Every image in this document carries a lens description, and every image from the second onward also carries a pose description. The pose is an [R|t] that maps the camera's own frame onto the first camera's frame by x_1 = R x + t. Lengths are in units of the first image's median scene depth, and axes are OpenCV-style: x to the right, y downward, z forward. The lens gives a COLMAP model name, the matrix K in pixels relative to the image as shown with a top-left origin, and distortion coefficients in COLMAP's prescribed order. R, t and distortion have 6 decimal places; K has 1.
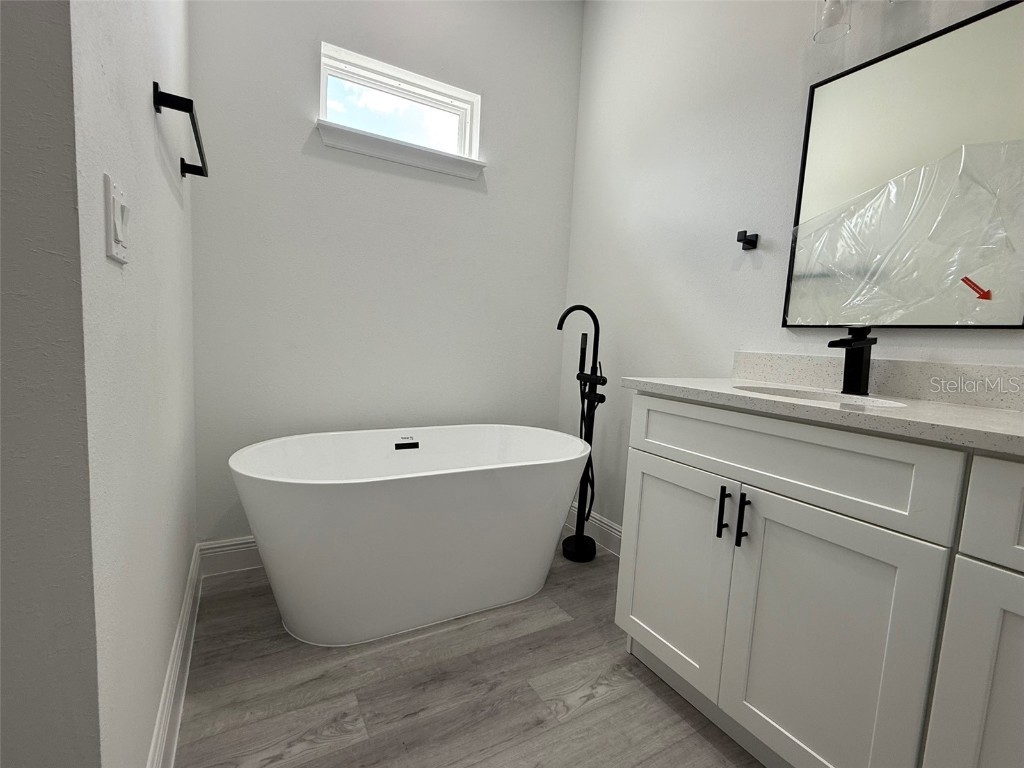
lens RADIAL K [[463.2, 0, 509.5], [0, 463.2, 385.7], [0, 0, 1]] dist [-0.001255, 0.000036]
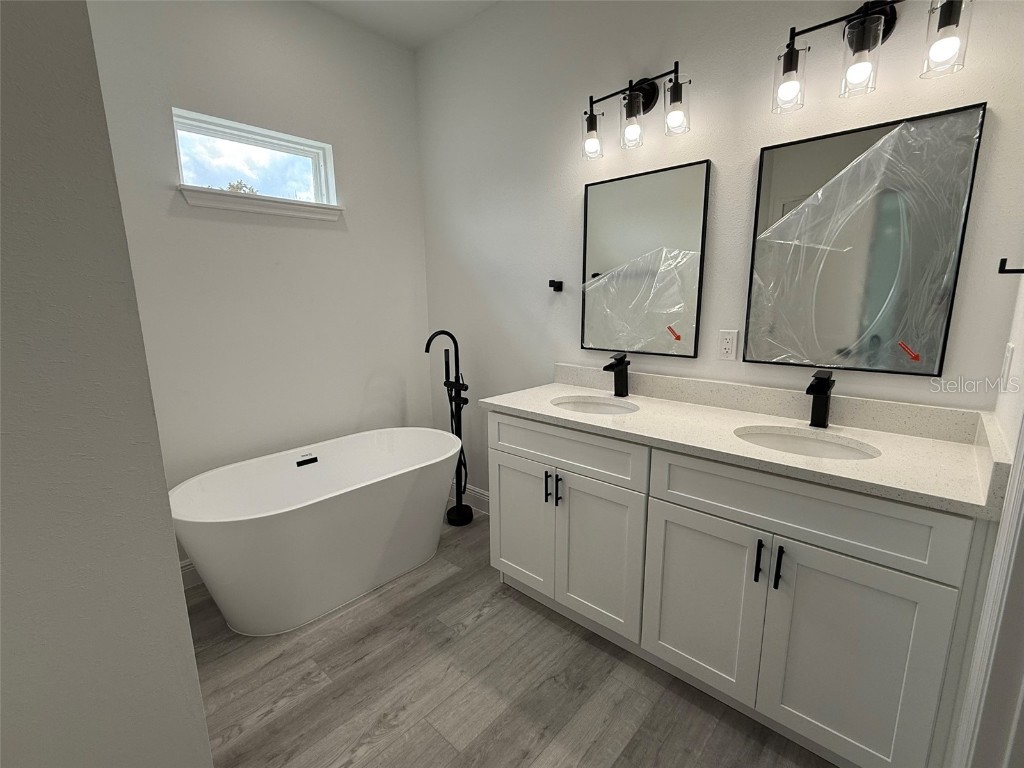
lens RADIAL K [[463.2, 0, 511.0], [0, 463.2, 387.1], [0, 0, 1]] dist [-0.001255, 0.000036]
pose [[0.950423, -0.119211, 0.287203, -0.064293], [0.090838, 0.989748, 0.110216, -0.200042], [-0.297398, -0.078662, 0.951508, -0.364515]]
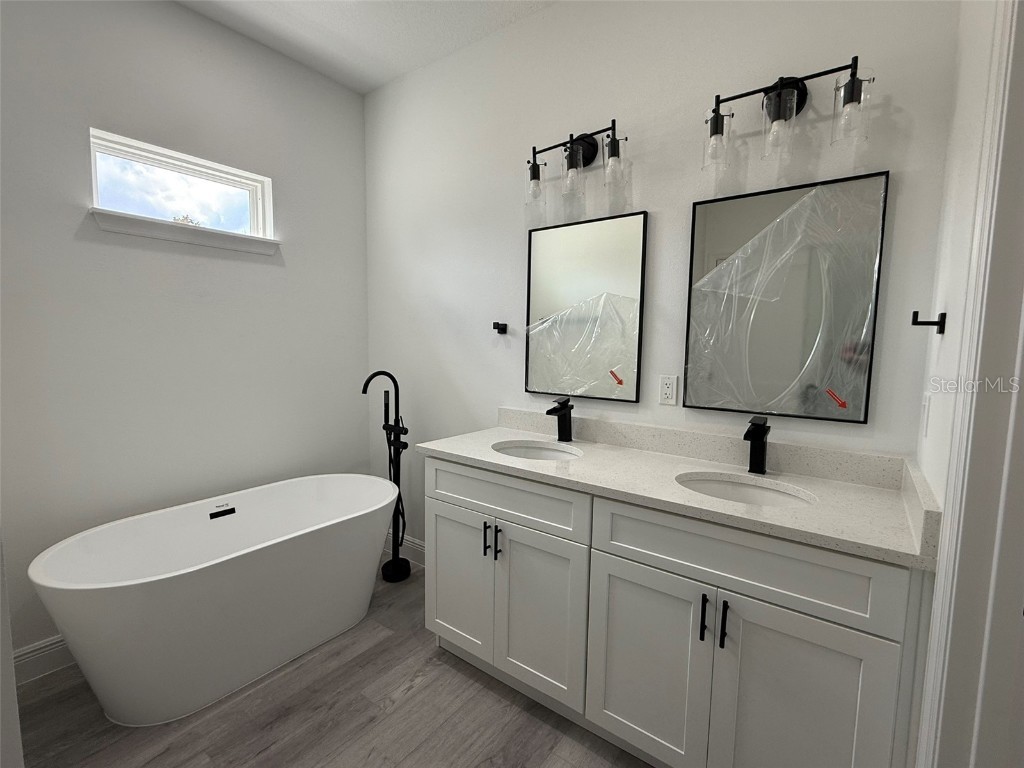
lens RADIAL K [[463.2, 0, 510.9], [0, 463.2, 386.1], [0, 0, 1]] dist [-0.001255, 0.000036]
pose [[0.916765, -0.076376, 0.392057, -0.015613], [0.073155, 0.997051, 0.023173, -0.192697], [-0.392670, 0.007437, 0.919649, -0.325430]]
